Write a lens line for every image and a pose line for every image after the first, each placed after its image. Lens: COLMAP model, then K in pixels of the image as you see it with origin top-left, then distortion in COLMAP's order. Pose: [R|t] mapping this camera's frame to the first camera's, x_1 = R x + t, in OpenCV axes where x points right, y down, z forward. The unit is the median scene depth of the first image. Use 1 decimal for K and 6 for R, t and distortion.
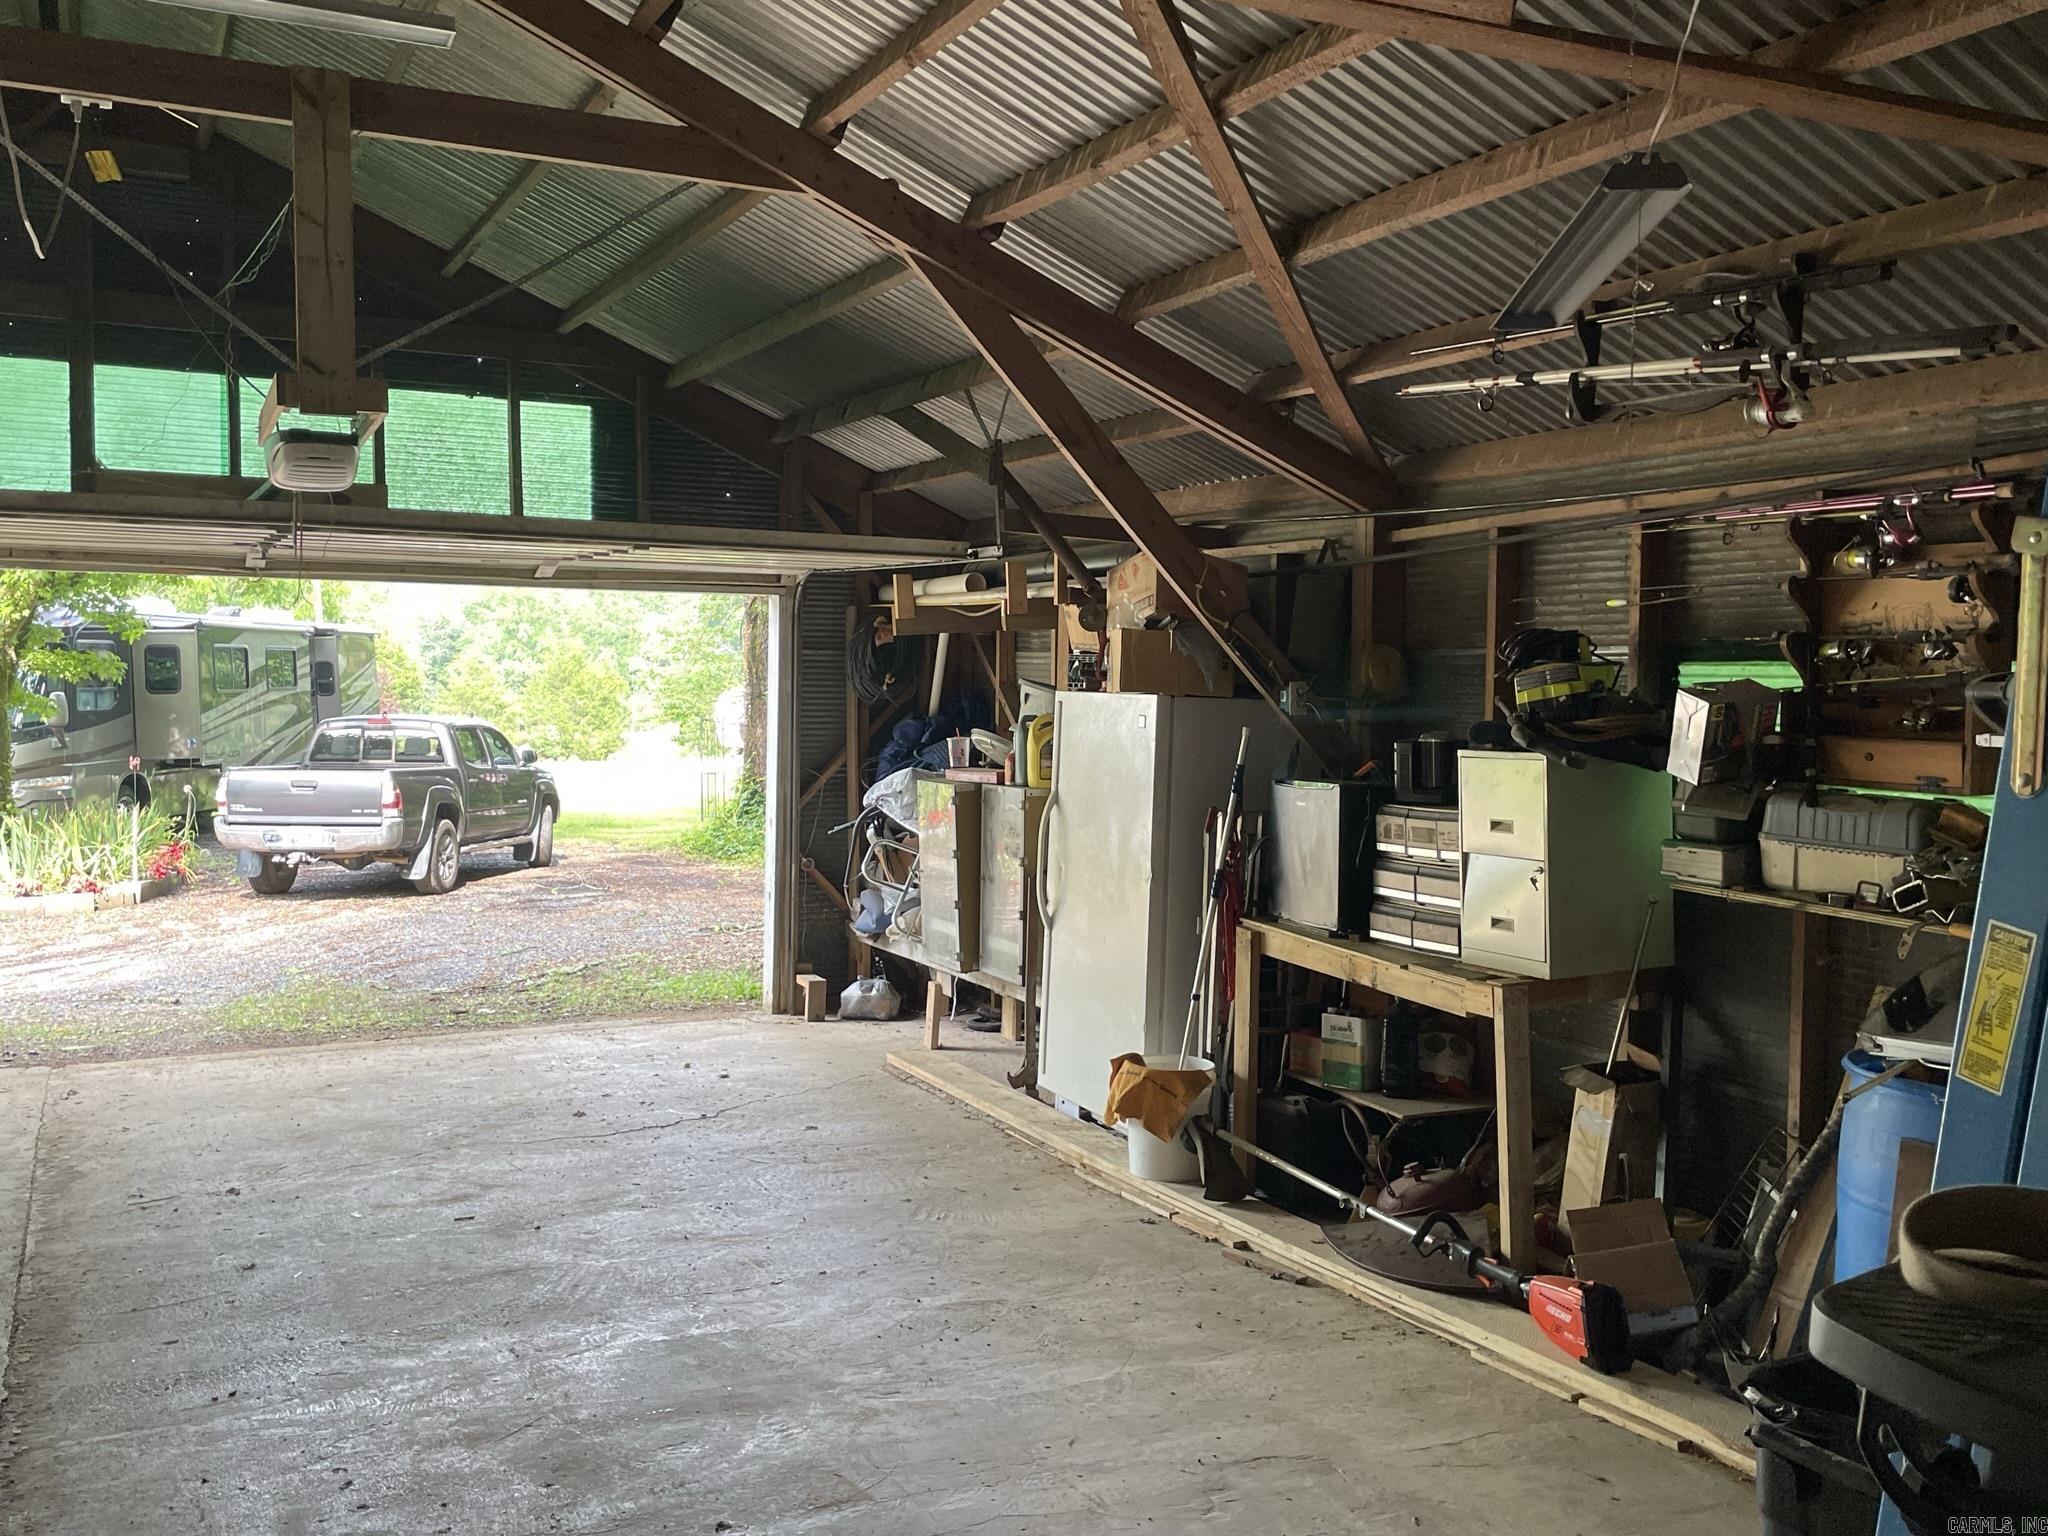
lens RADIAL K [[1778.5, 0, 1023.5], [0, 1778.5, 727.7], [0, 0, 1]] dist [0.105308, -0.151540]
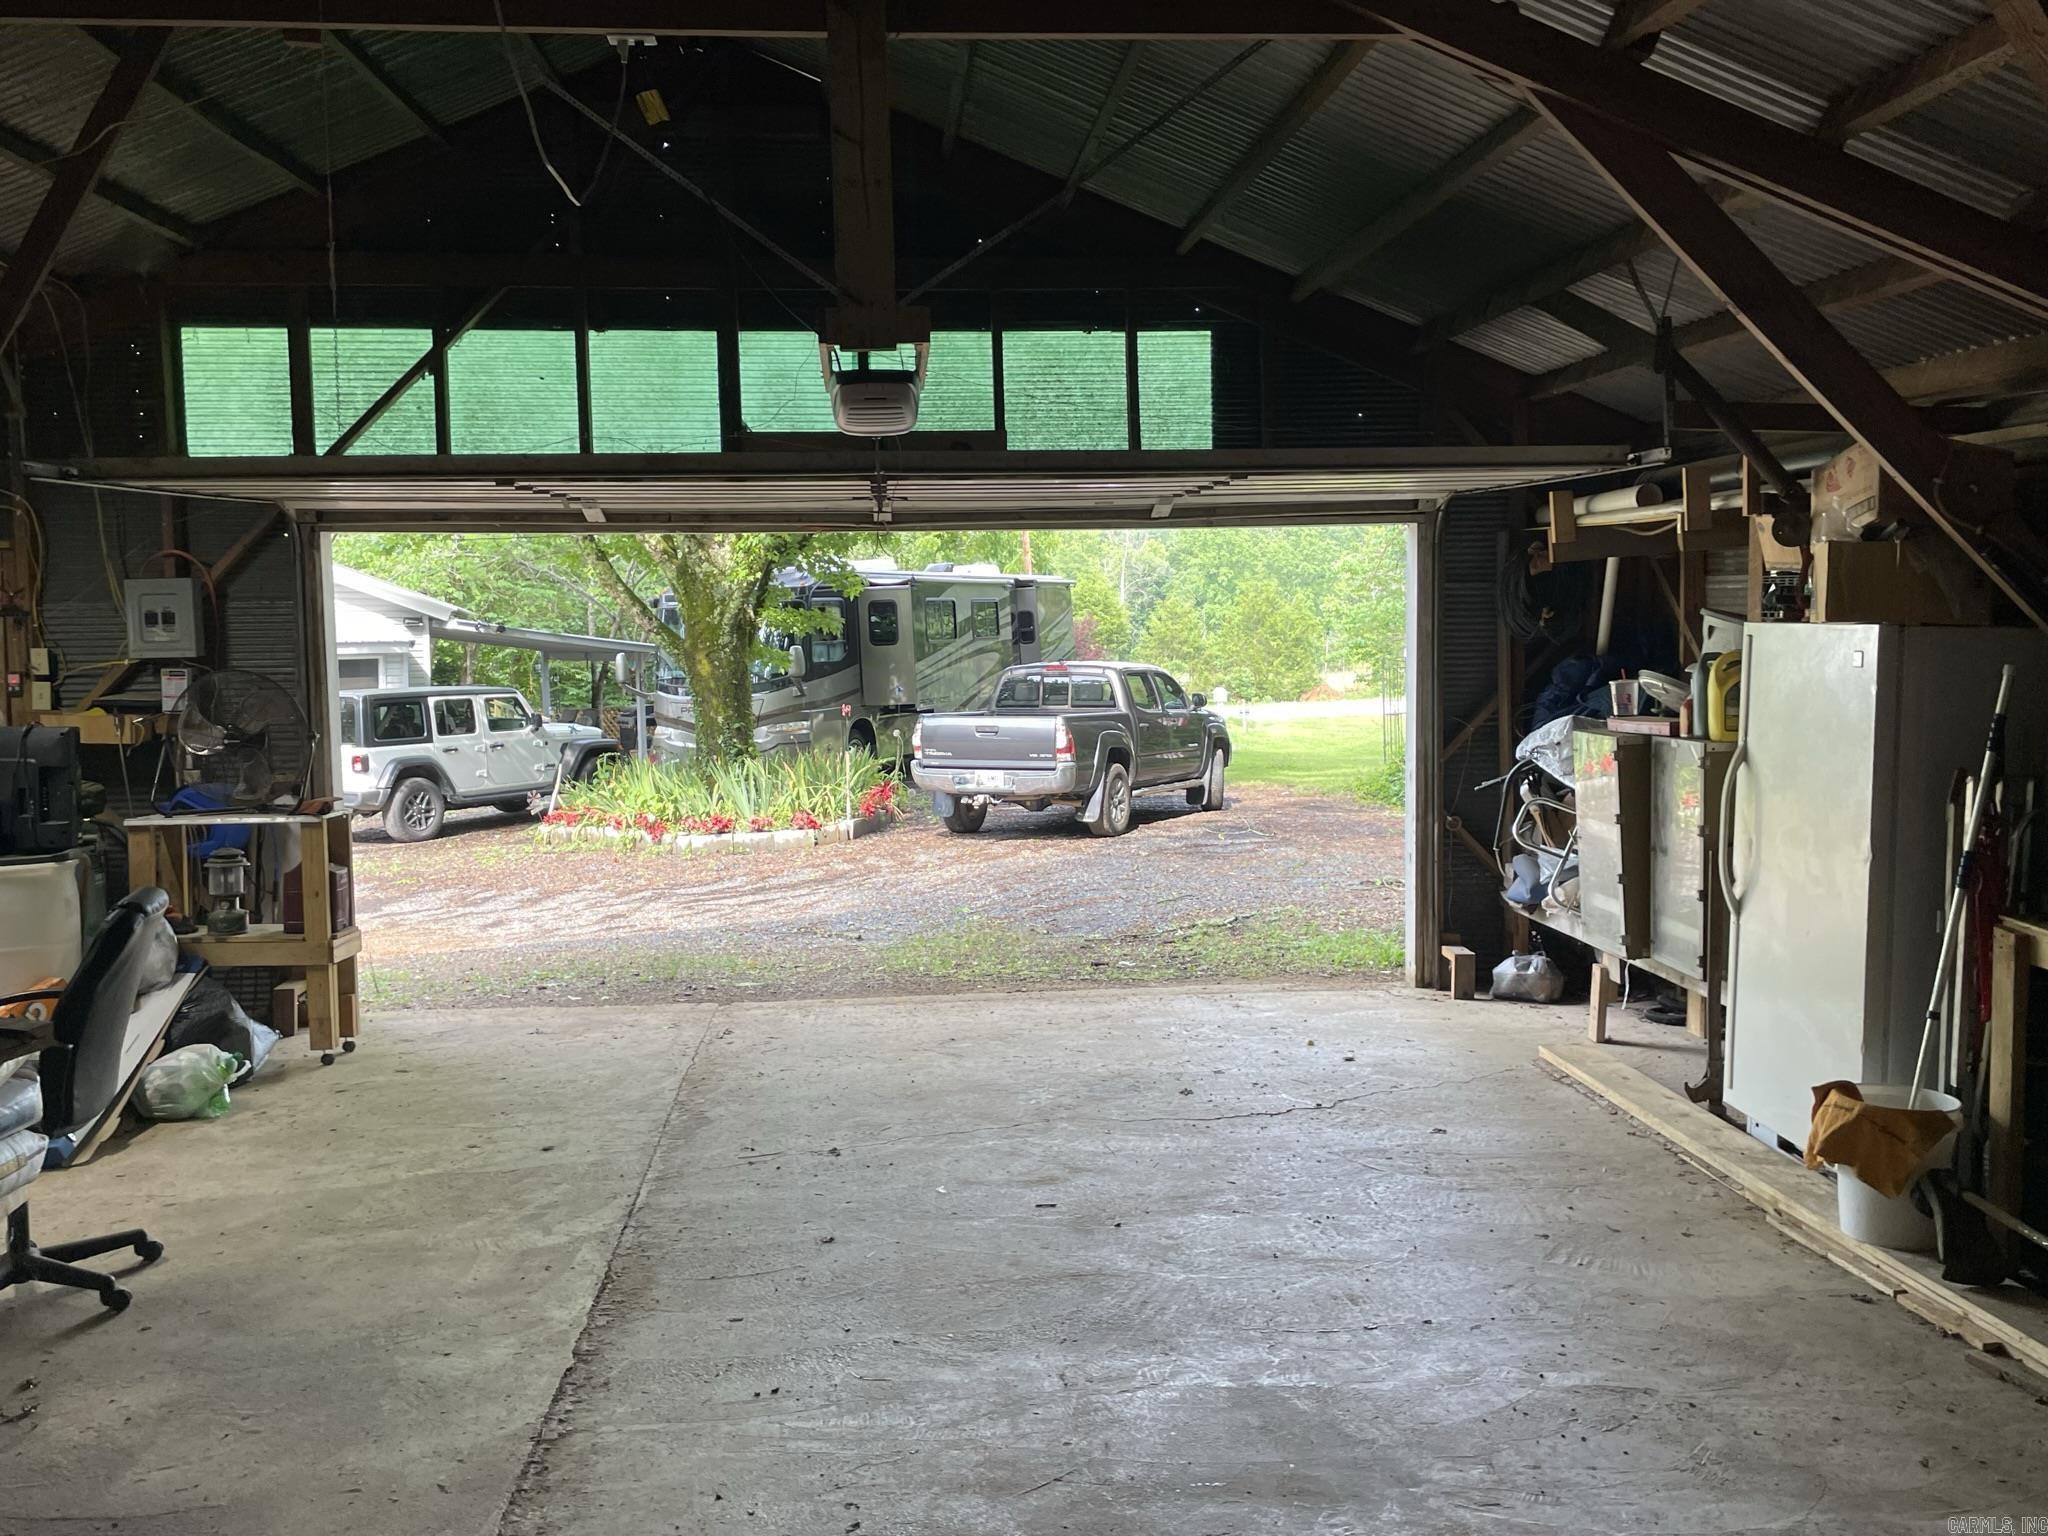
lens RADIAL K [[1778.5, 0, 1023.5], [0, 1778.5, 727.7], [0, 0, 1]] dist [0.105308, -0.151540]
pose [[0.925417, -0.003397, -0.378936, 0.026003], [0.016524, 0.999370, 0.031396, -0.004055], [0.378590, -0.035316, 0.924890, 0.116513]]
